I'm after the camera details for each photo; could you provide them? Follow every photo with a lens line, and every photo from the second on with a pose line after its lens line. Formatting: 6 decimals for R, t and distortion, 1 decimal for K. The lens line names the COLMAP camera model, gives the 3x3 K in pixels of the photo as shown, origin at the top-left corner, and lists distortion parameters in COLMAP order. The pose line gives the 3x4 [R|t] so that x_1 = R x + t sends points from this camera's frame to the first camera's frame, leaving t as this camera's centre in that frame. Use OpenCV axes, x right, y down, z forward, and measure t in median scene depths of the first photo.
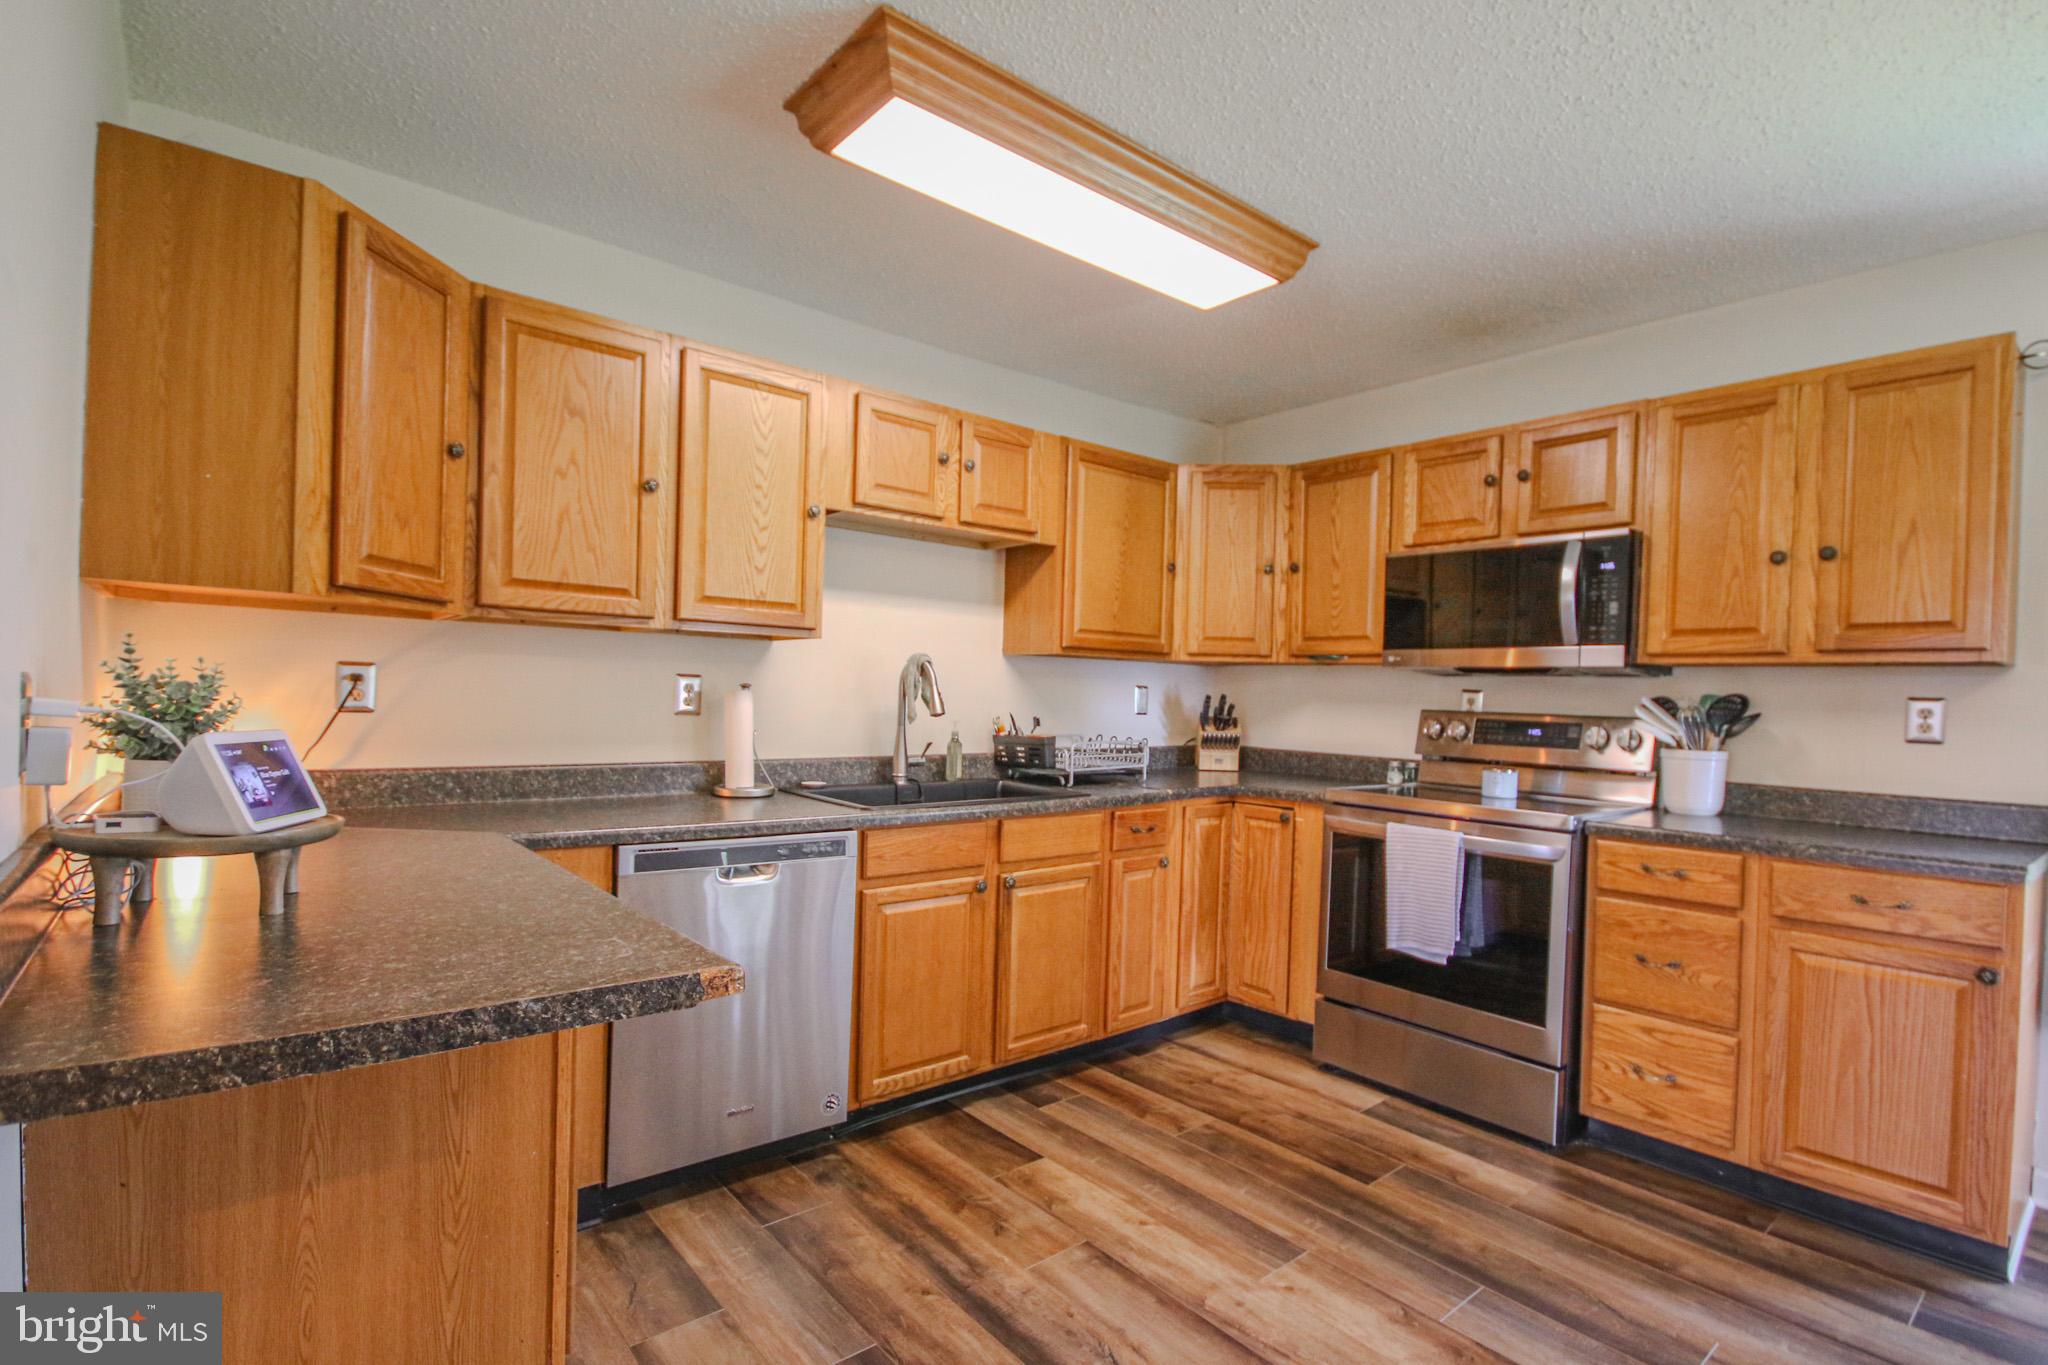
lens RADIAL K [[969.3, 0, 1022.9], [0, 969.3, 703.5], [0, 0, 1]] dist [0.001511, -0.000281]
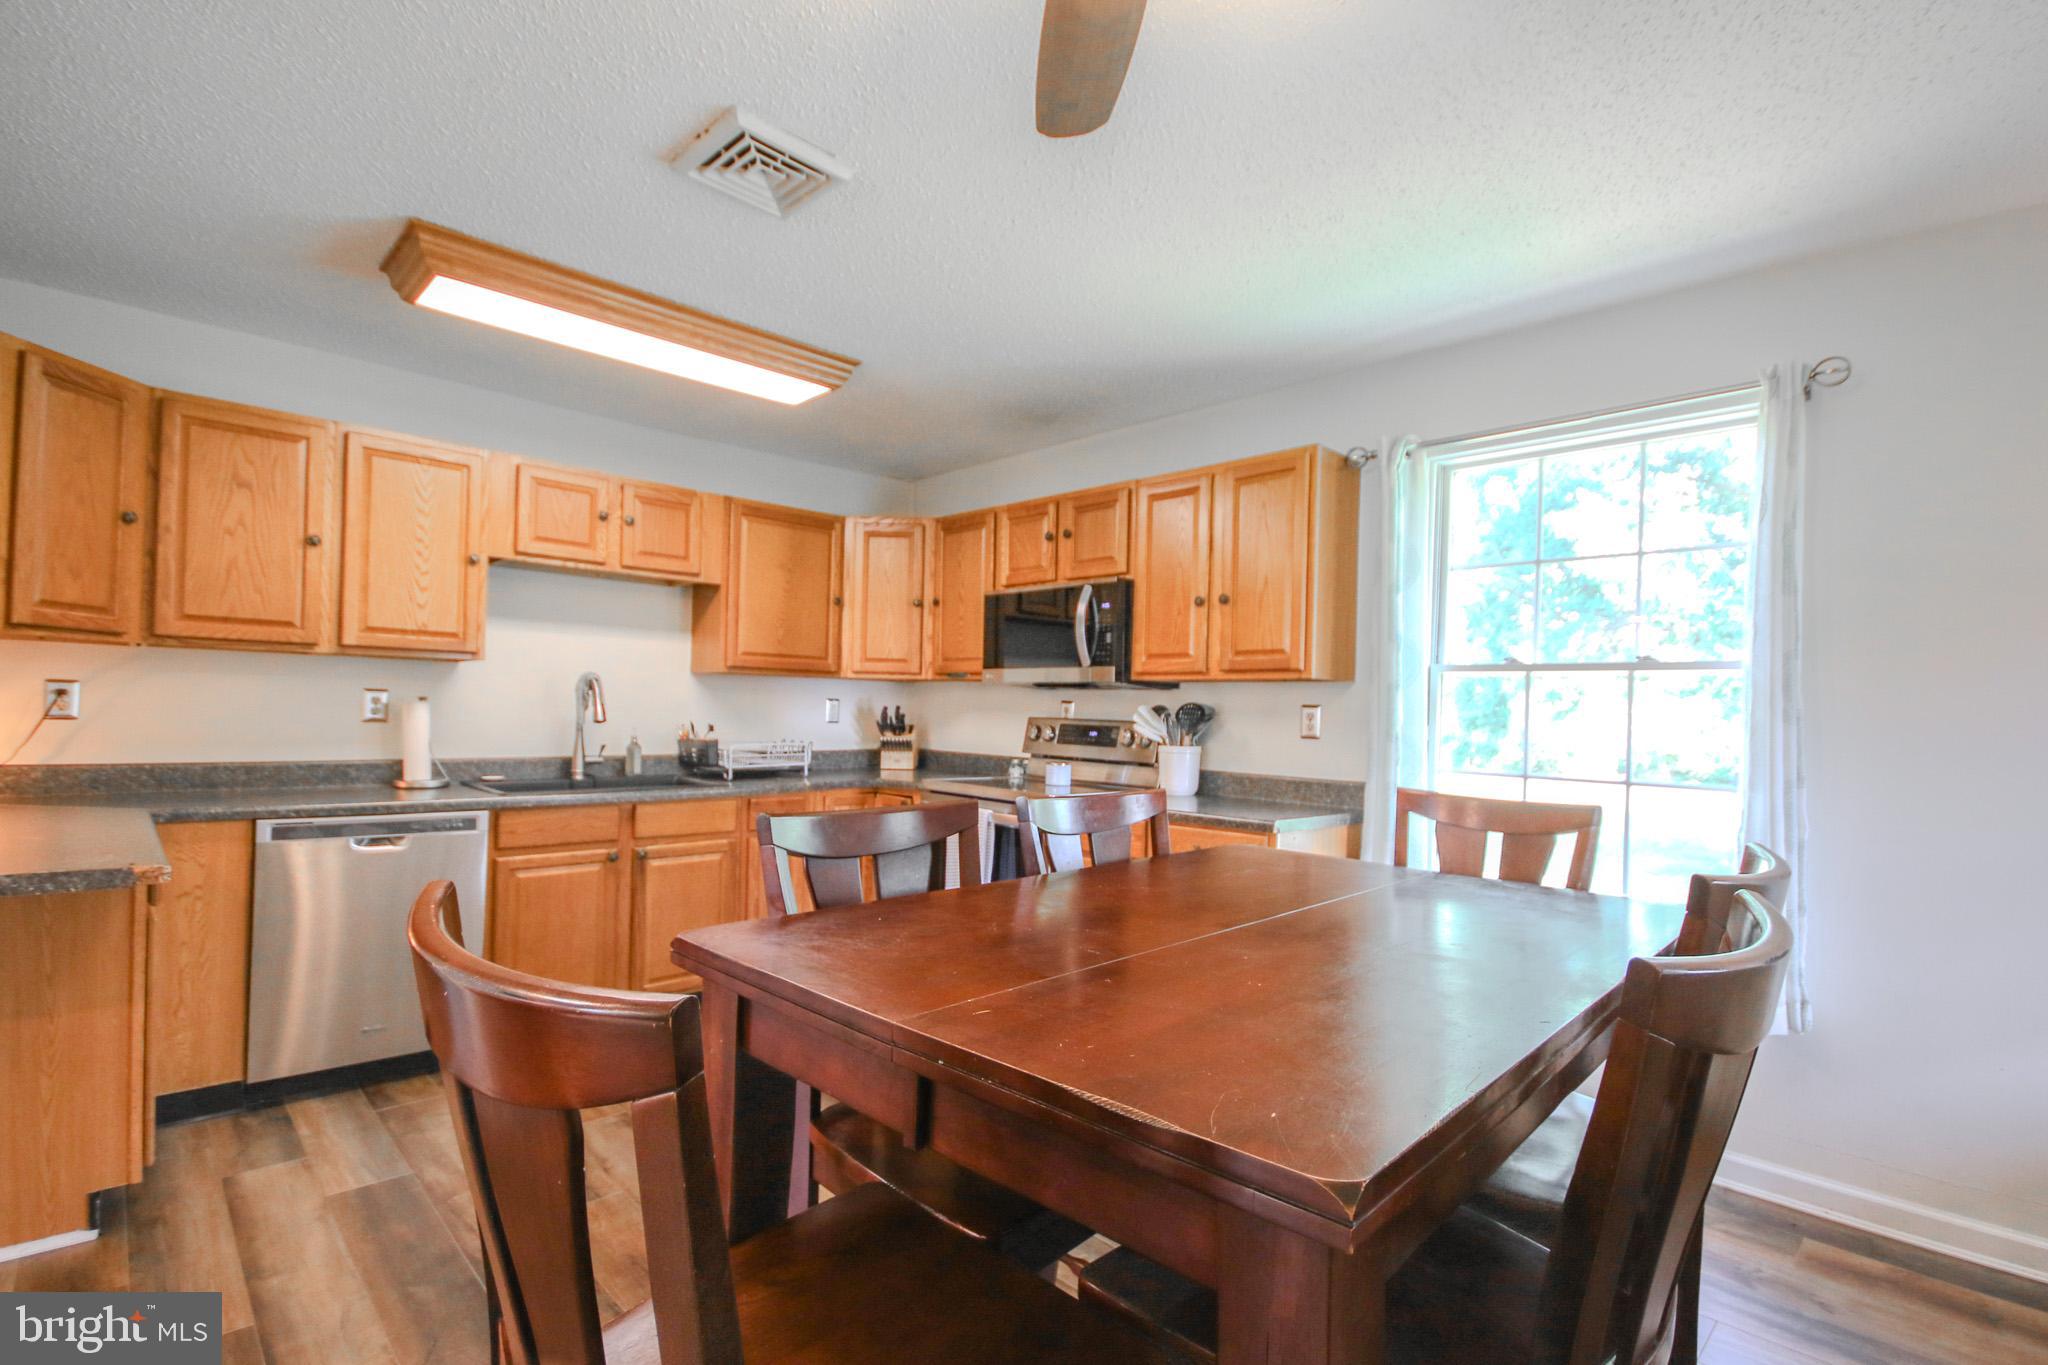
lens RADIAL K [[956.2, 0, 1018.0], [0, 956.2, 703.2], [0, 0, 1]] dist [0.027050, -0.016516]
pose [[0.997967, -0.002427, 0.063686, 0.395920], [0.003483, 0.999858, -0.016478, 0.010809], [-0.063636, 0.016666, 0.997834, -0.278412]]
